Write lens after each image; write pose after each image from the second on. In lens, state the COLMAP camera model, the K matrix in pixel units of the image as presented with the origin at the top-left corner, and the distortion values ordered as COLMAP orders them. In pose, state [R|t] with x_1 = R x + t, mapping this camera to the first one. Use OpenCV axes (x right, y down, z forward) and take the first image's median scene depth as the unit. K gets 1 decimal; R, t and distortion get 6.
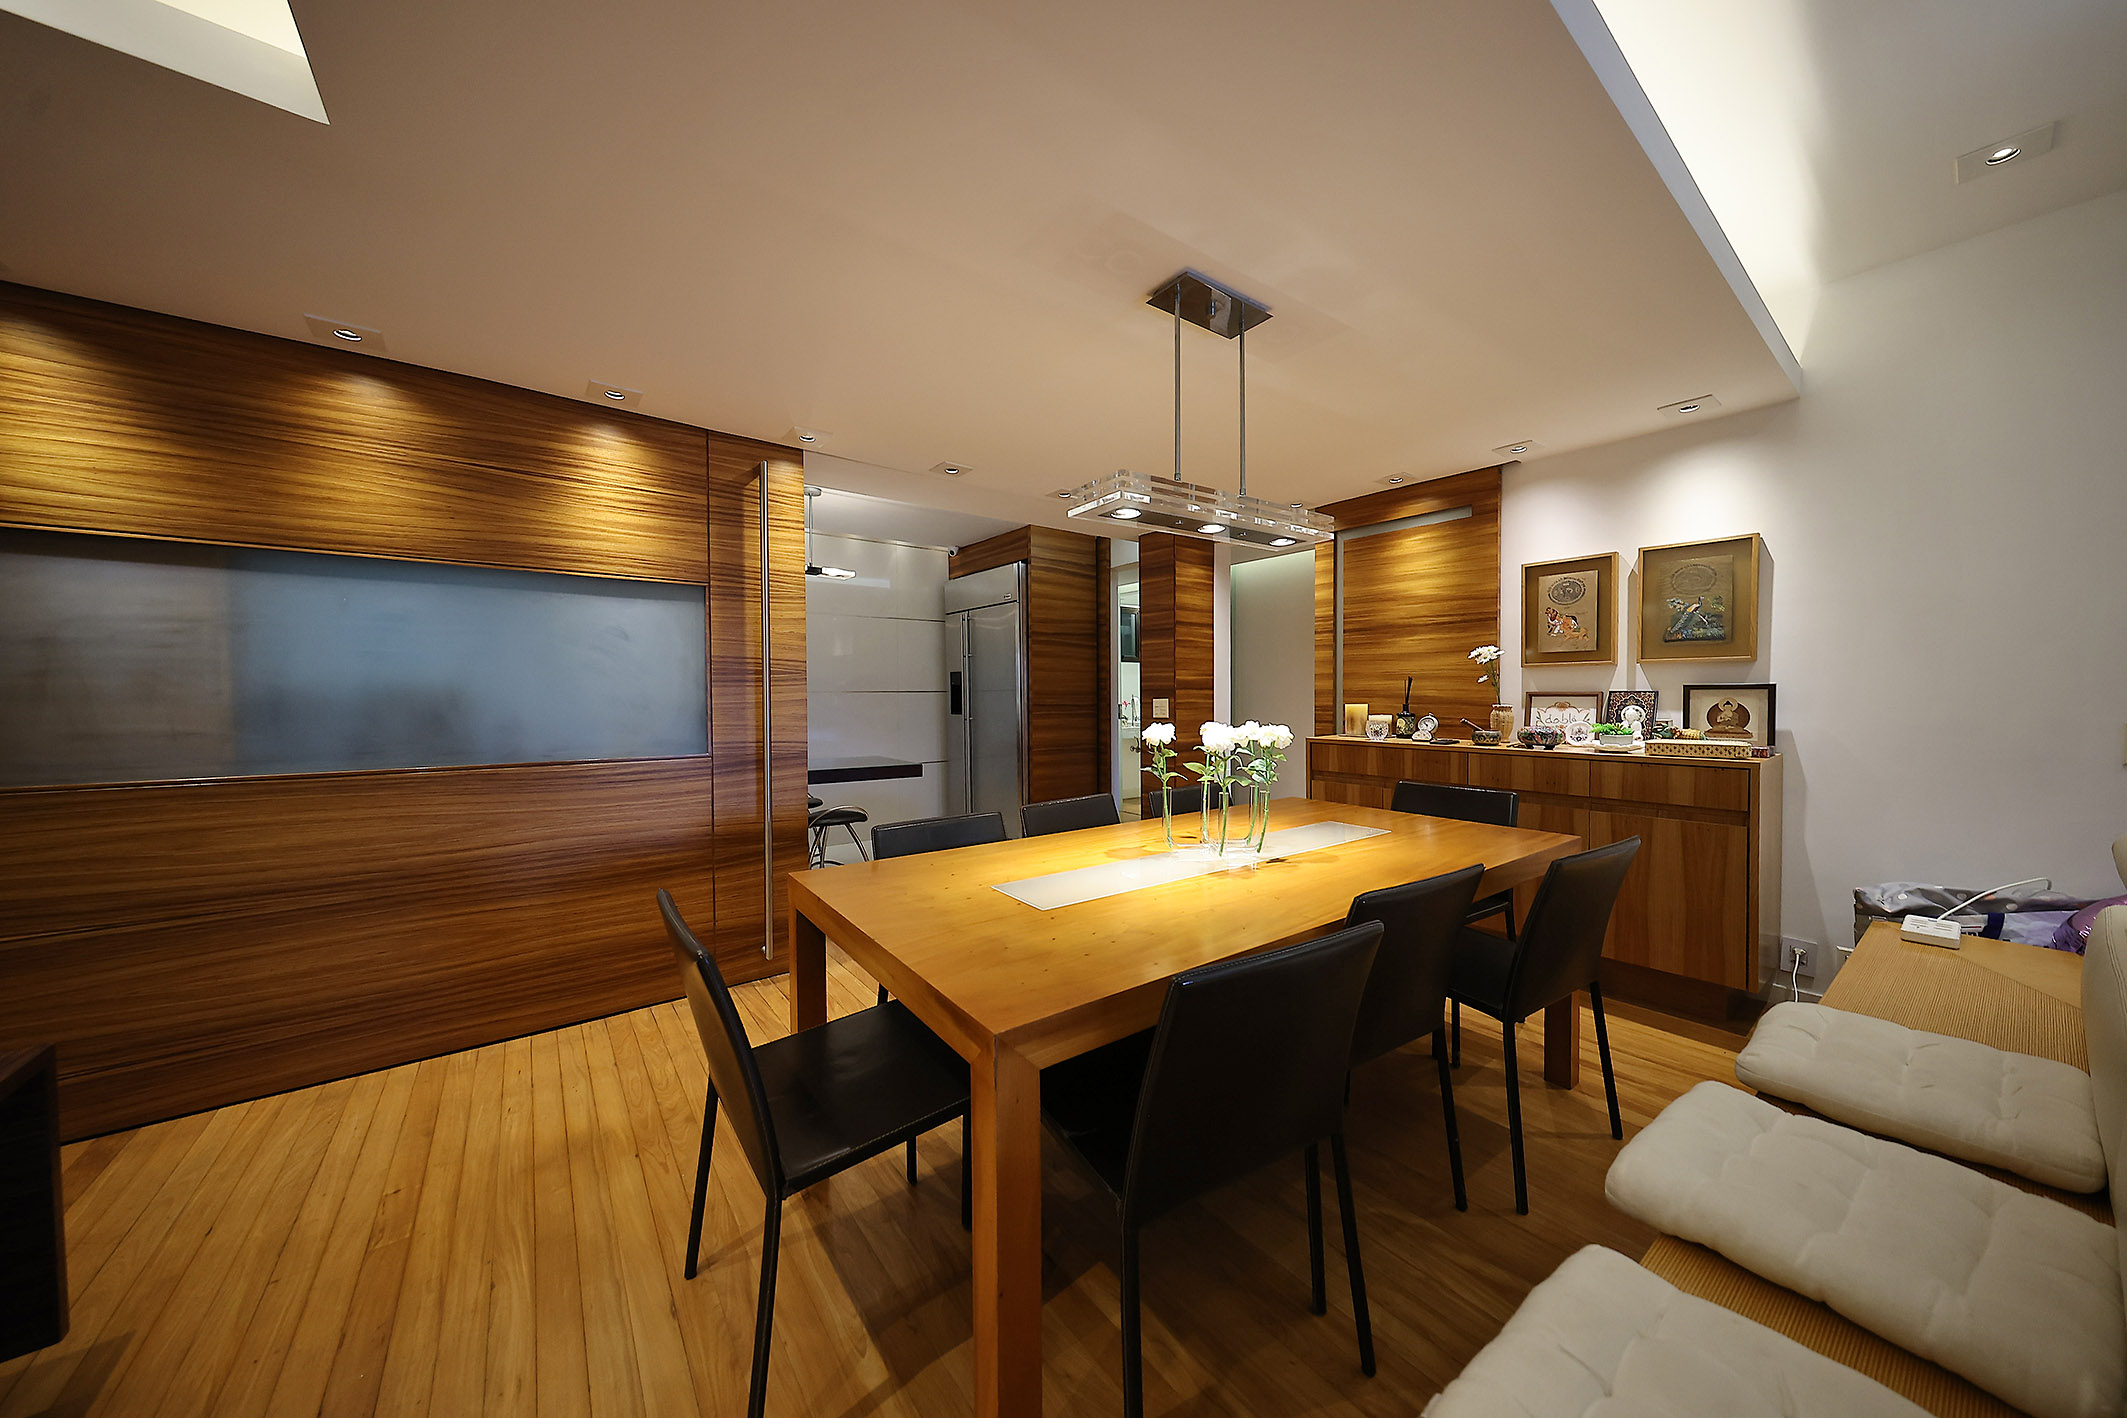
lens RADIAL K [[700.6, 0, 1065.0], [0, 700.6, 714.0], [0, 0, 1]] dist [-0.001691, -0.000369]
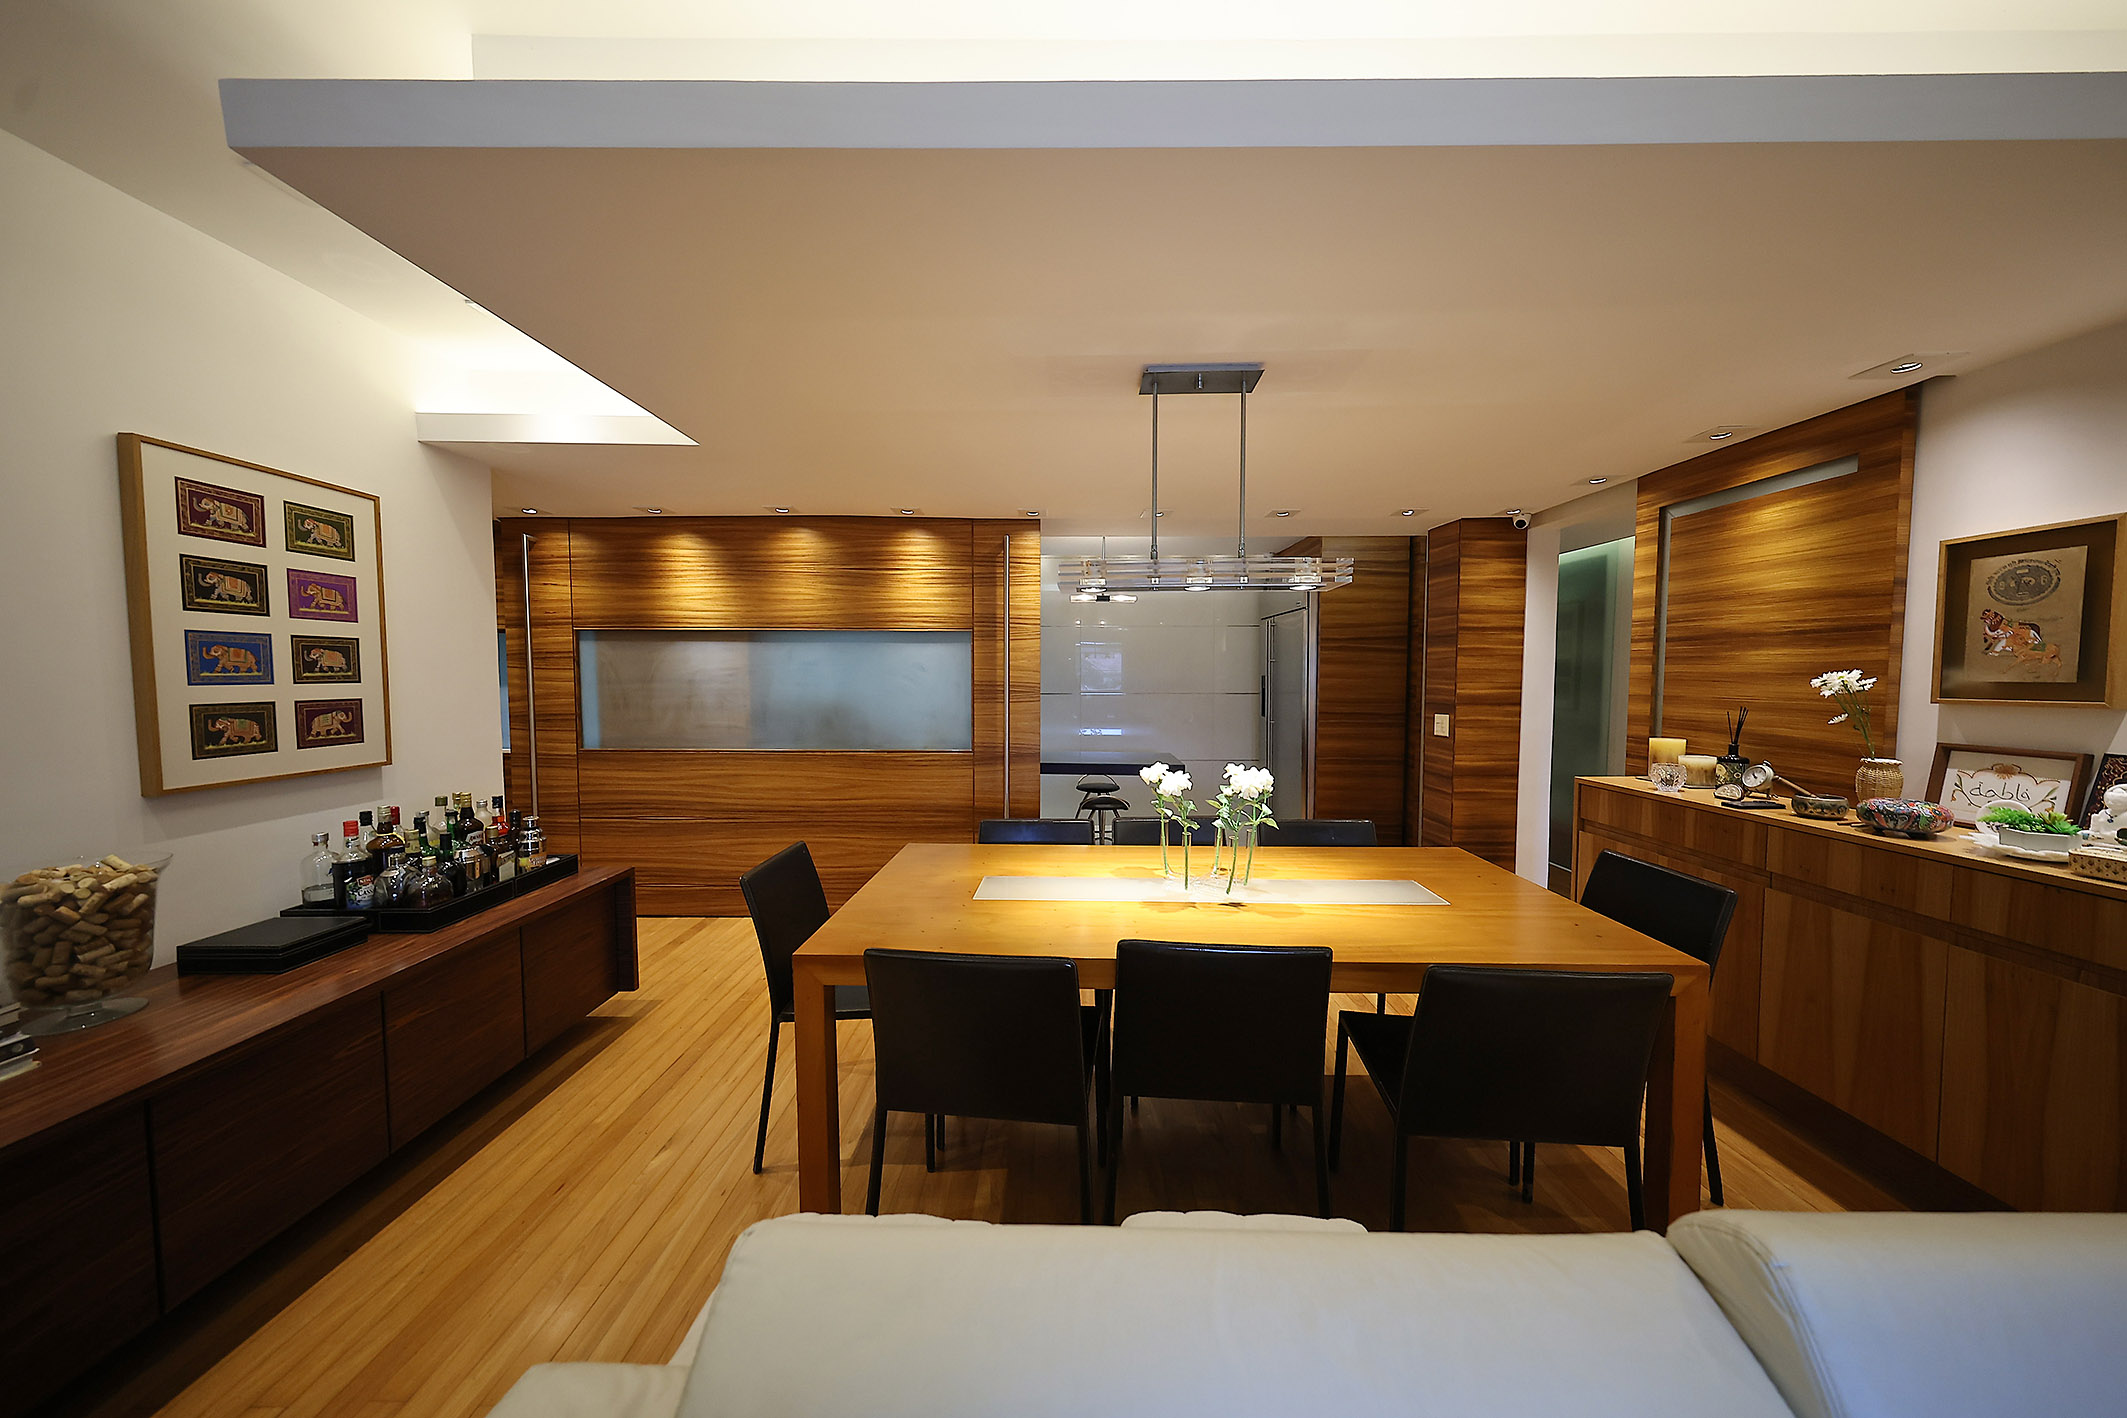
lens RADIAL K [[686.2, 0, 1059.3], [0, 686.2, 708.0], [0, 0, 1]] dist [0.002686, -0.000114]
pose [[0.787911, 0.036118, -0.614729, 0.411985], [-0.022824, 0.999305, 0.029460, -0.062615], [0.615366, -0.009182, 0.788188, 0.017173]]
